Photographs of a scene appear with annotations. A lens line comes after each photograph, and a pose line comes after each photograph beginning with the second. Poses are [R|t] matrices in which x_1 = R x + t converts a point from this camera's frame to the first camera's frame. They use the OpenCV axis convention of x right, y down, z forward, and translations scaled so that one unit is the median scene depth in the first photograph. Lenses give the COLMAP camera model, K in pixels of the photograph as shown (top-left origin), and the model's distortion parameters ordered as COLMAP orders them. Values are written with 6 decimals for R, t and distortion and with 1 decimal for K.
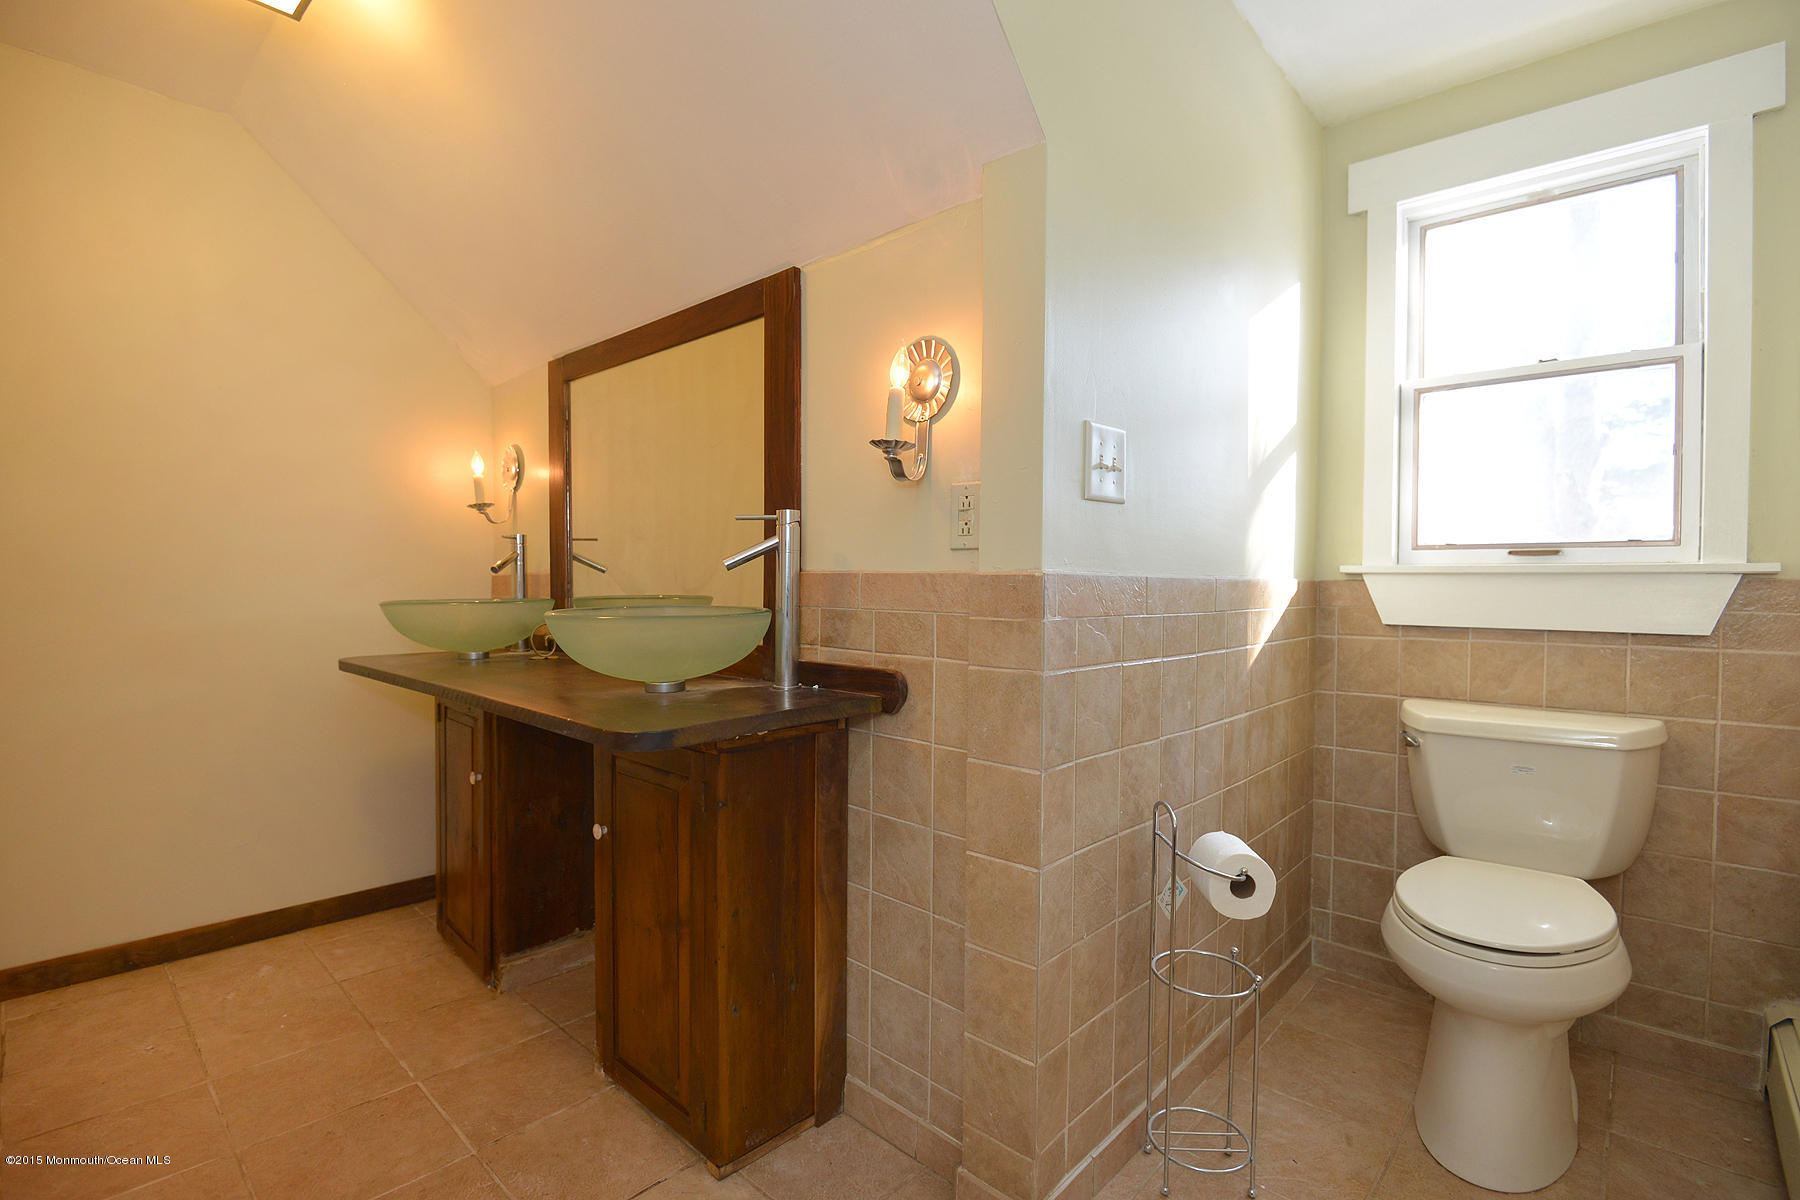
lens RADIAL K [[829.5, 0, 900.0], [0, 829.5, 600.0], [0, 0, 1]] dist [0.000217, -0.009623]
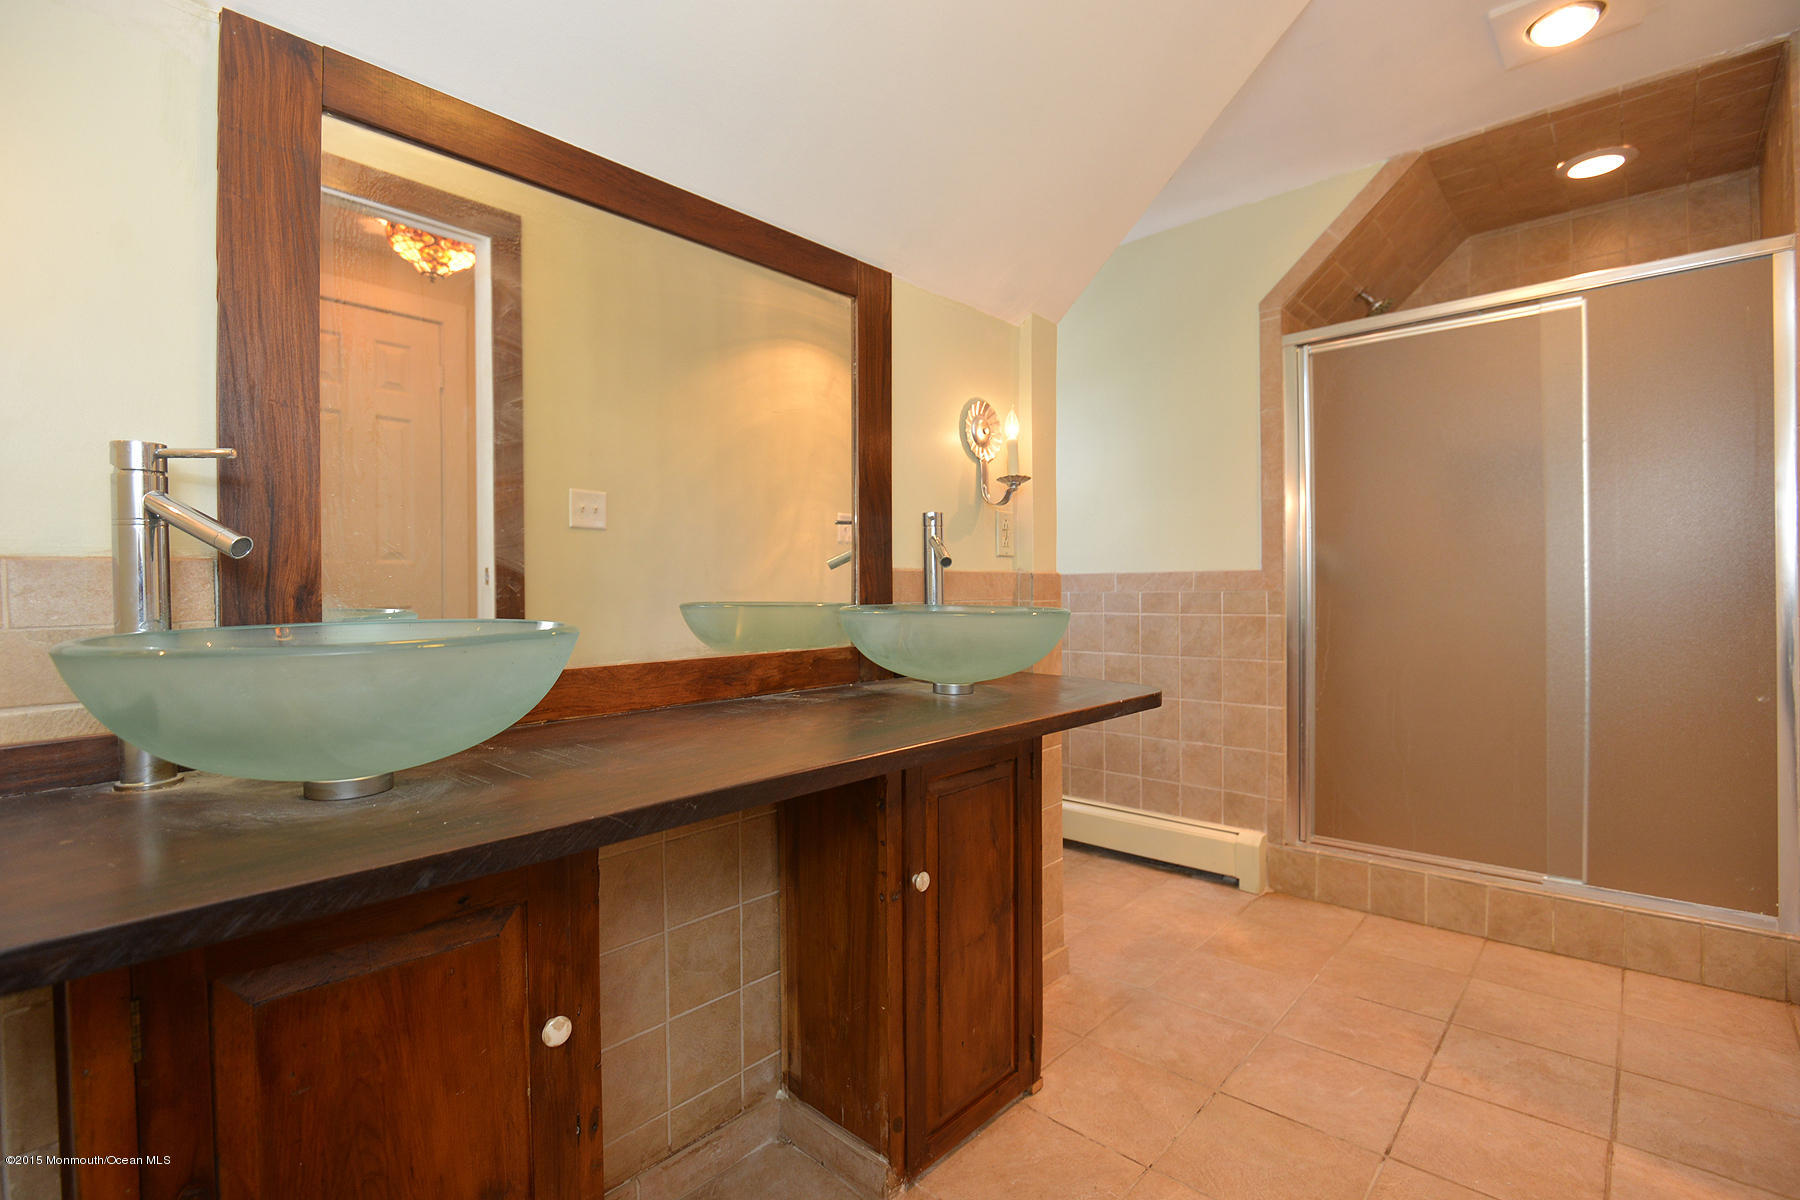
lens RADIAL K [[829.5, 0, 900.0], [0, 829.5, 600.0], [0, 0, 1]] dist [0.000217, -0.009623]
pose [[0.003628, -0.020980, 0.999773, -1.337228], [0.029513, 0.999347, 0.020864, -0.019339], [-0.999558, 0.029431, 0.004245, 1.144045]]
